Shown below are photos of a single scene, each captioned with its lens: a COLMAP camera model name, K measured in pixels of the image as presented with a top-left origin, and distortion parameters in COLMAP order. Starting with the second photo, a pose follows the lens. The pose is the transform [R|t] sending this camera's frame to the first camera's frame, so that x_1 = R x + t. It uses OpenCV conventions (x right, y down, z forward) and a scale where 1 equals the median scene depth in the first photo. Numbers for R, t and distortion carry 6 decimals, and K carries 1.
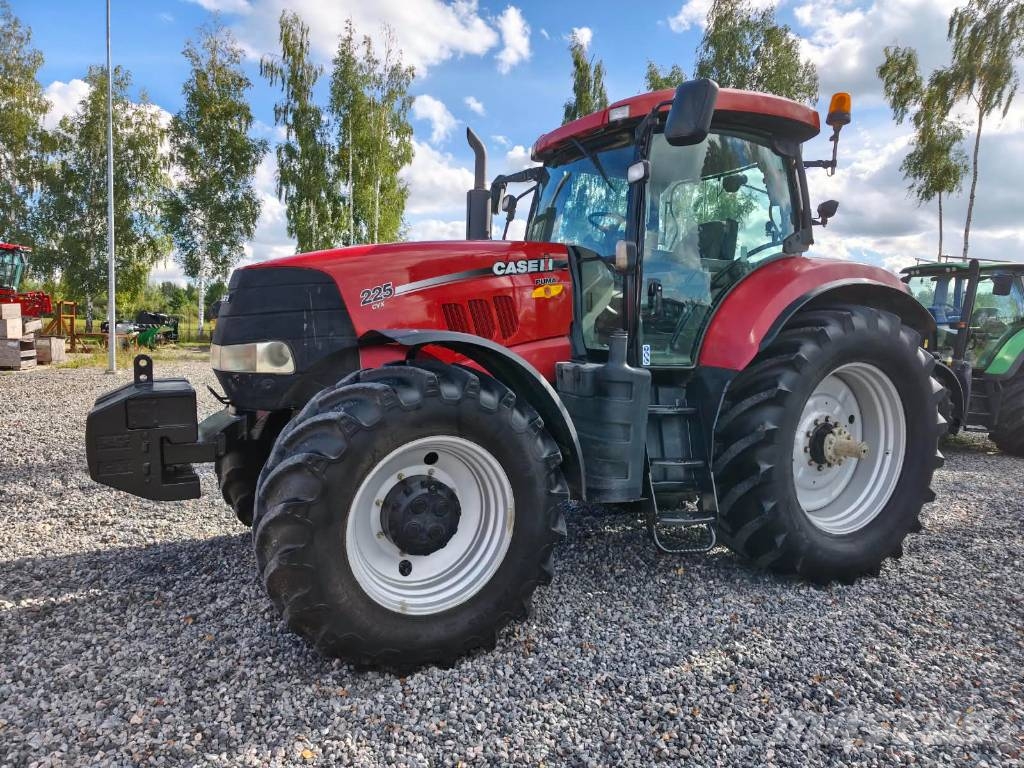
lens RADIAL K [[709.6, 0, 512.0], [0, 709.6, 384.0], [0, 0, 1]] dist [0.000735, -0.002420]
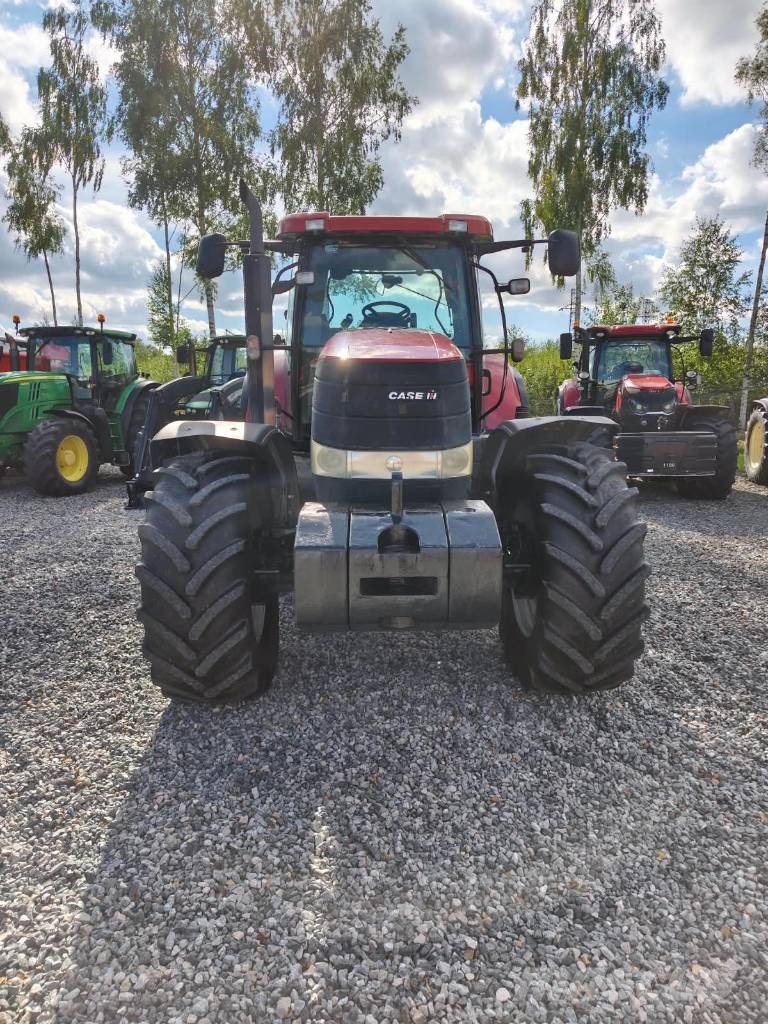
lens RADIAL K [[704.3, 0, 384.0], [0, 704.3, 512.0], [0, 0, 1]] dist [0.002621, -0.002003]
pose [[0.410675, -0.185522, 0.892708, -0.199483], [0.084410, 0.982612, 0.165374, -0.020882], [-0.907866, 0.007439, 0.419194, 0.114543]]
